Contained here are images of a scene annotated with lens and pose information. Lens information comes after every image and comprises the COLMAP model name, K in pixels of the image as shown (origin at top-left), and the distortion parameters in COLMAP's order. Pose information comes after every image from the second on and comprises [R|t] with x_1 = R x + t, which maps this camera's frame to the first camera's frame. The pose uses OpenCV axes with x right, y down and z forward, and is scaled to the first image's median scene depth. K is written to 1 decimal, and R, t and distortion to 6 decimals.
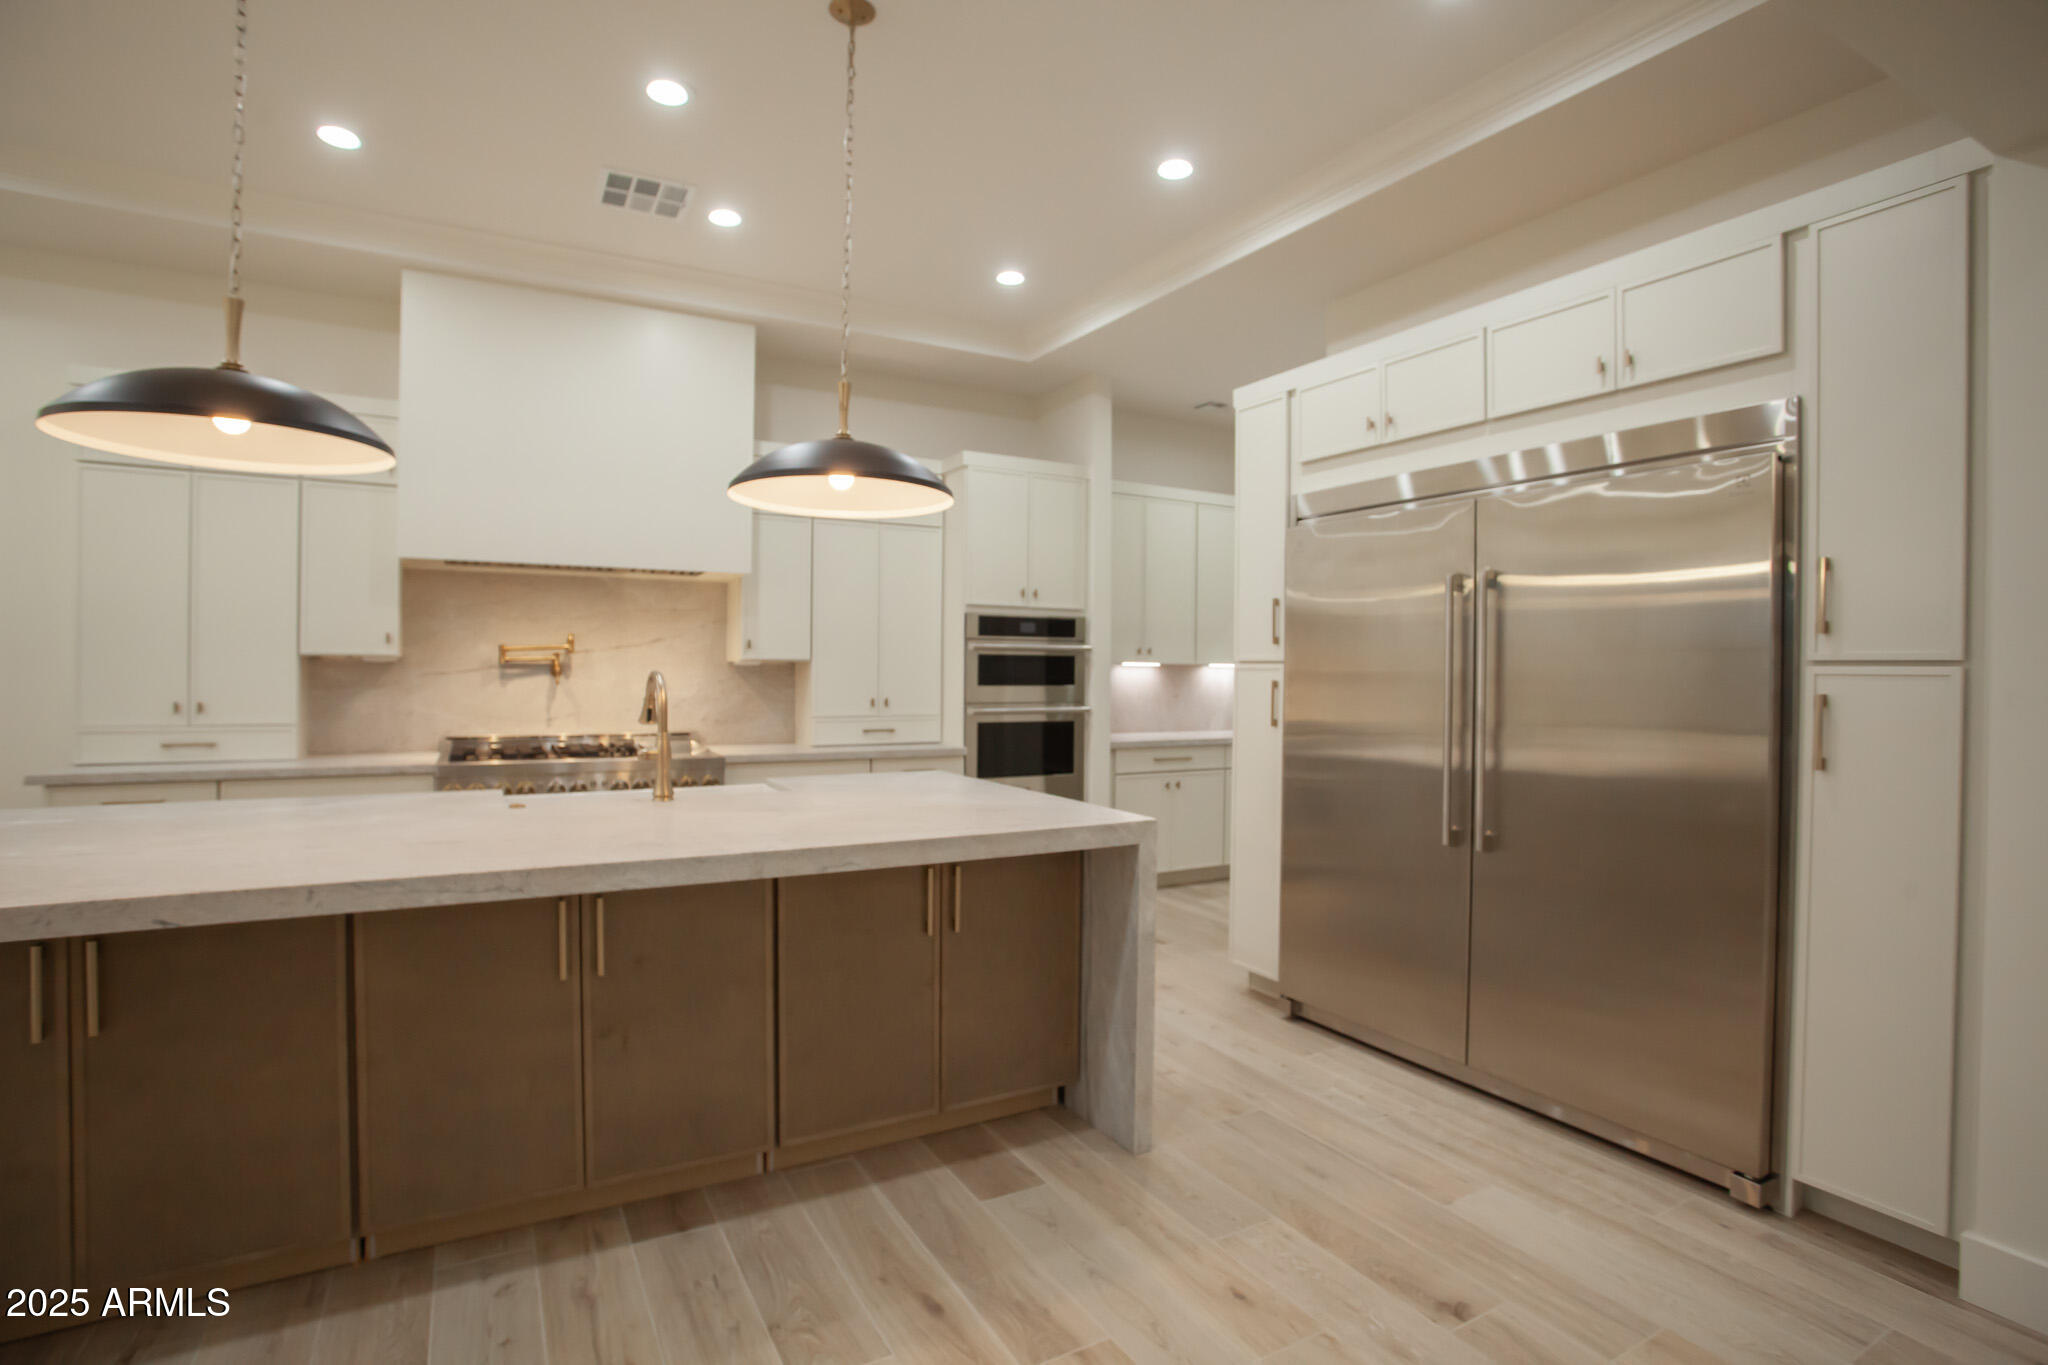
lens RADIAL K [[995.0, 0, 1020.8], [0, 995.0, 676.7], [0, 0, 1]] dist [-0.073596, 0.028780]
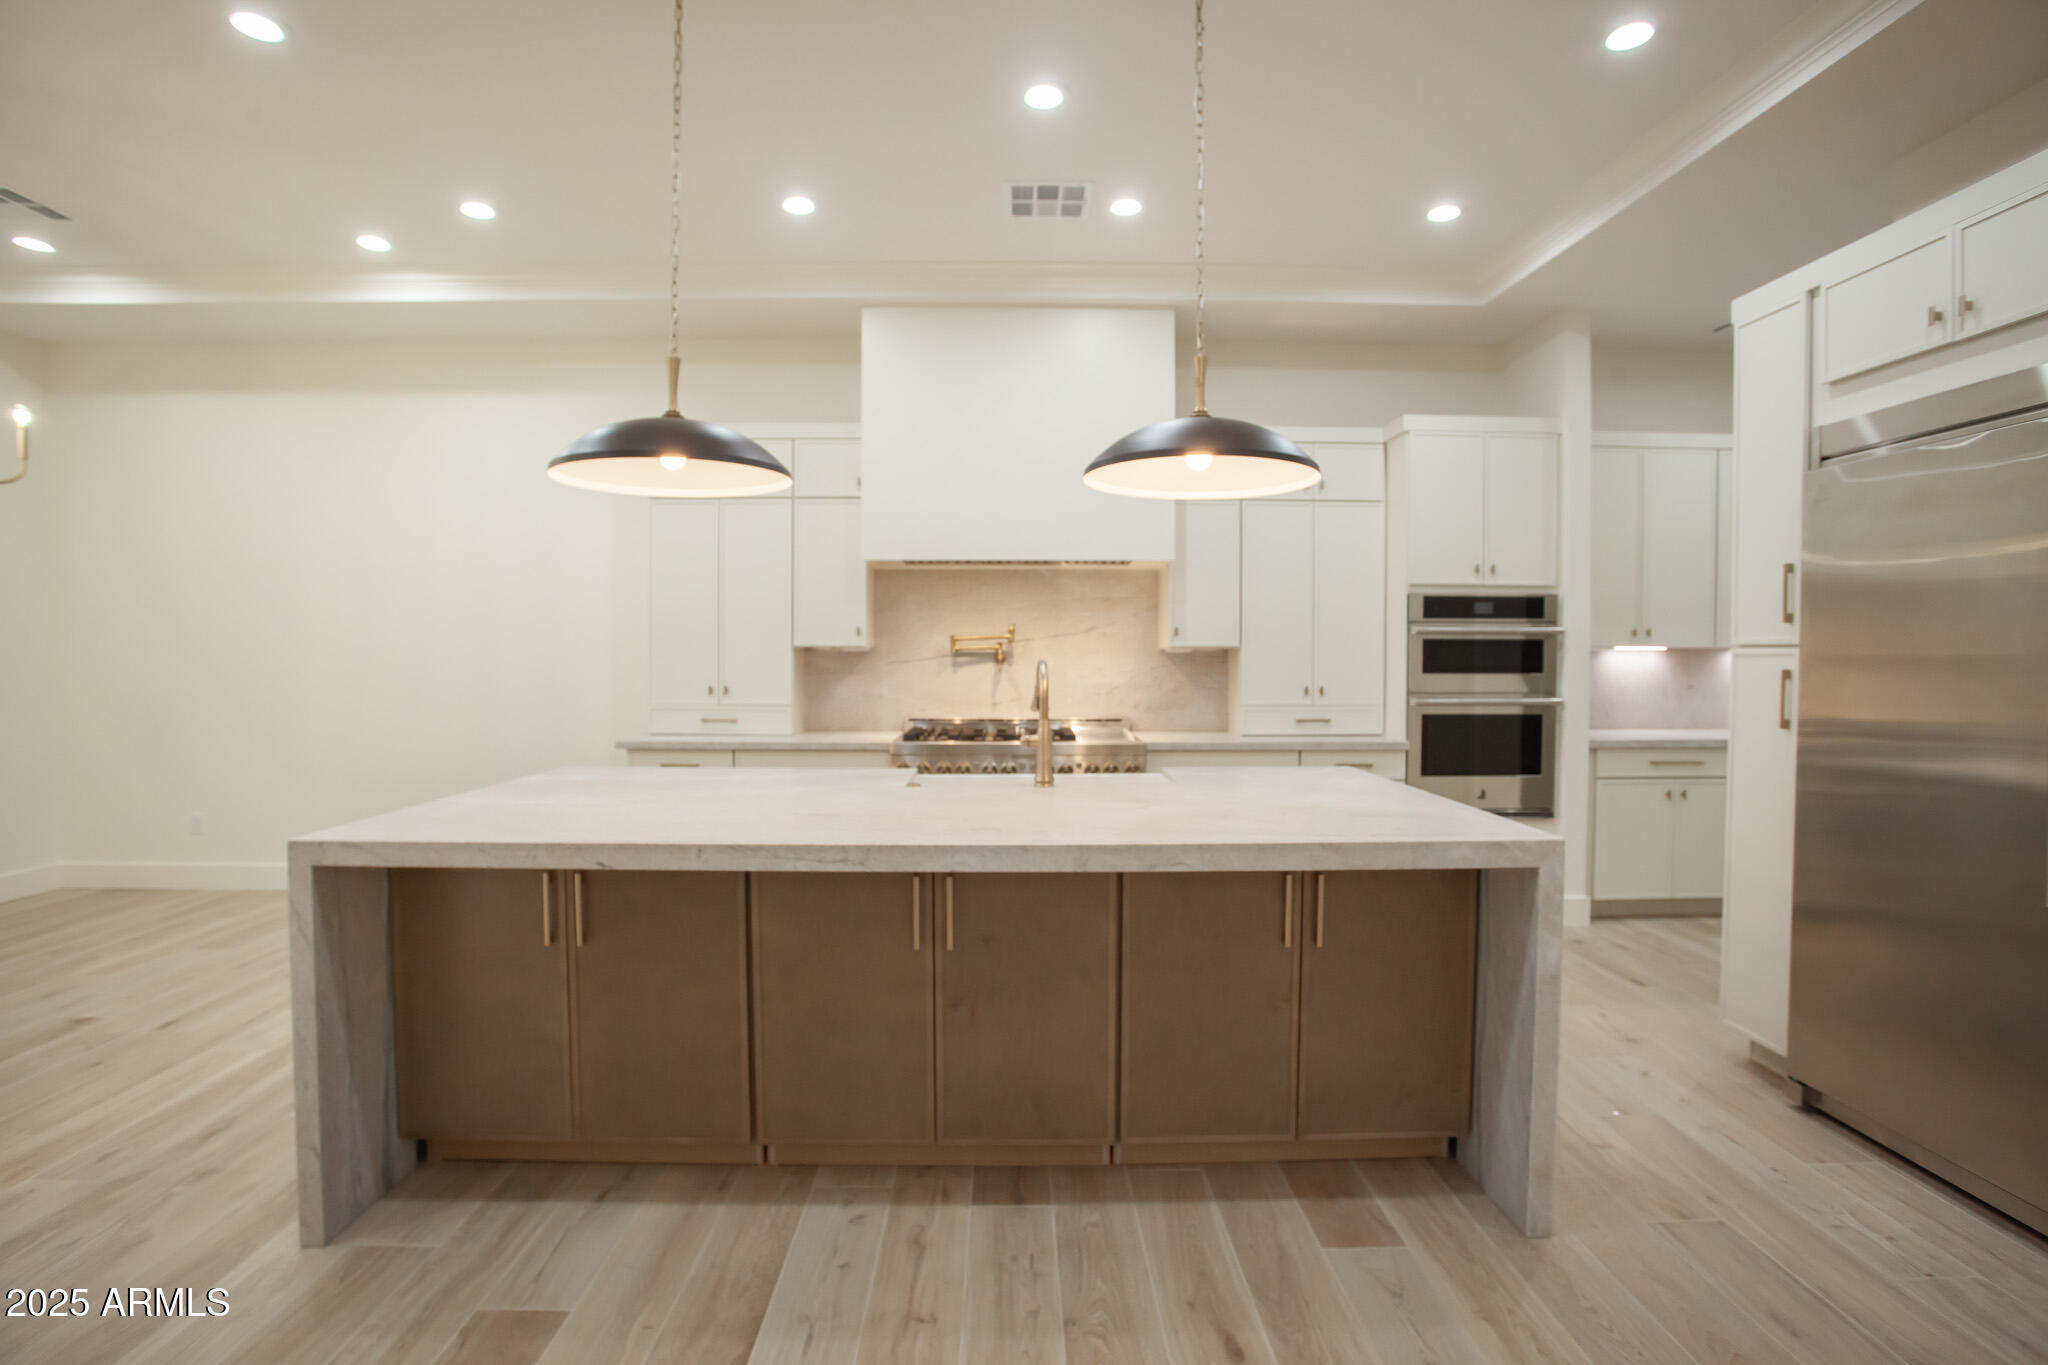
lens RADIAL K [[1003.4, 0, 1019.9], [0, 1003.4, 677.2], [0, 0, 1]] dist [-0.079859, 0.032508]
pose [[0.880152, 0.004932, -0.474666, 0.089742], [0.002697, 0.999878, 0.015392, -0.003580], [0.474684, -0.014828, 0.880032, 0.052167]]
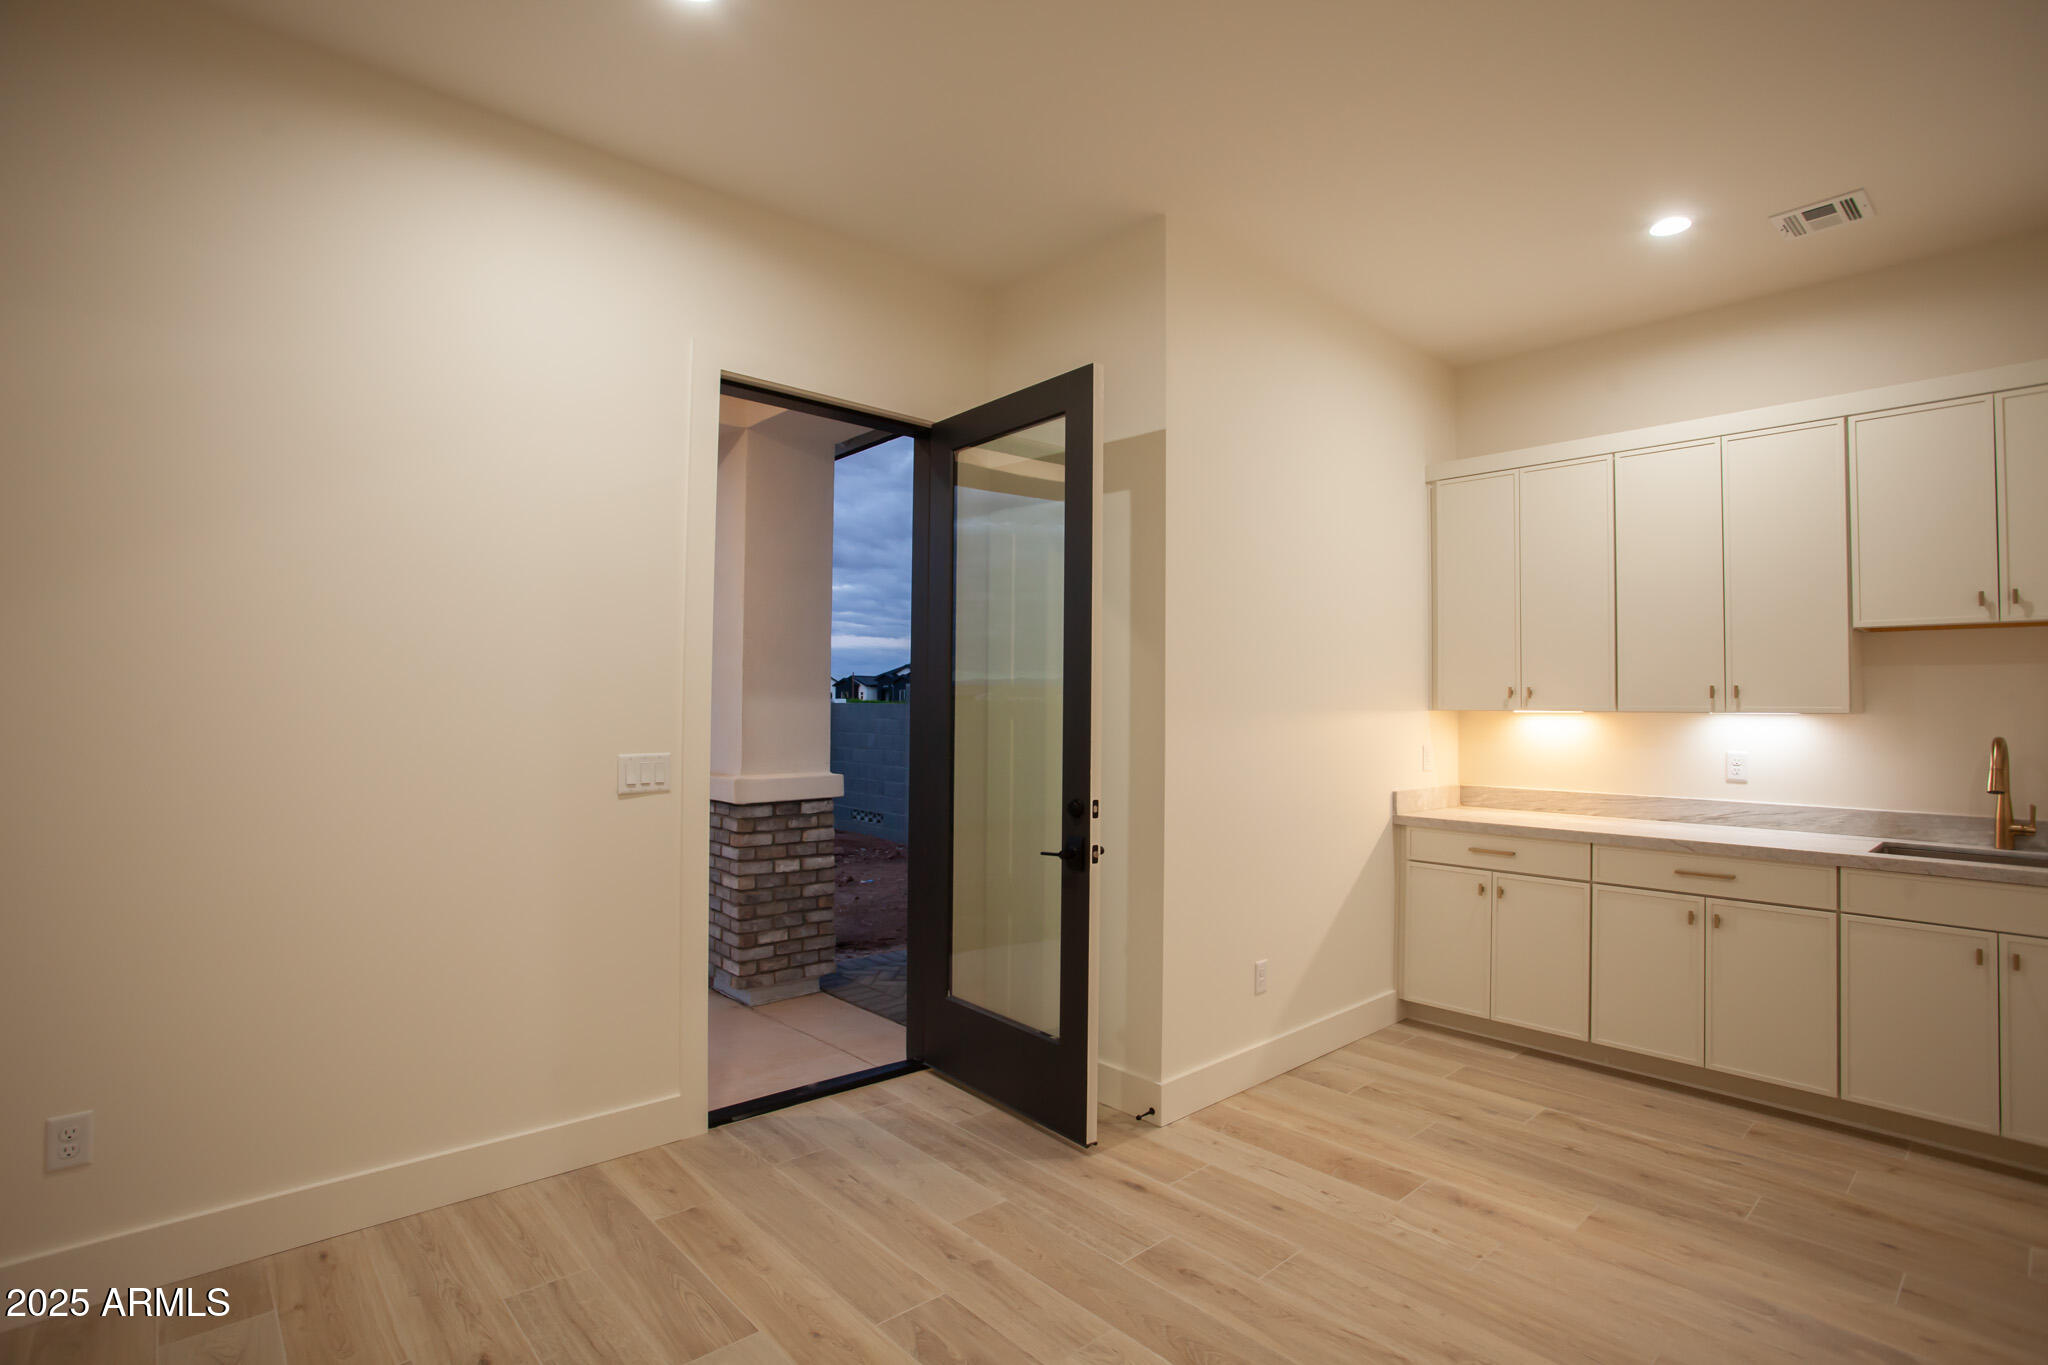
lens RADIAL K [[982.1, 0, 1040.6], [0, 982.1, 681.3], [0, 0, 1]] dist [-0.048605, 0.017864]
pose [[0.236140, -0.034049, -0.971122, 1.147392], [-0.016797, 0.999094, -0.039115, -0.001576], [0.971574, 0.025548, 0.235354, 0.873447]]
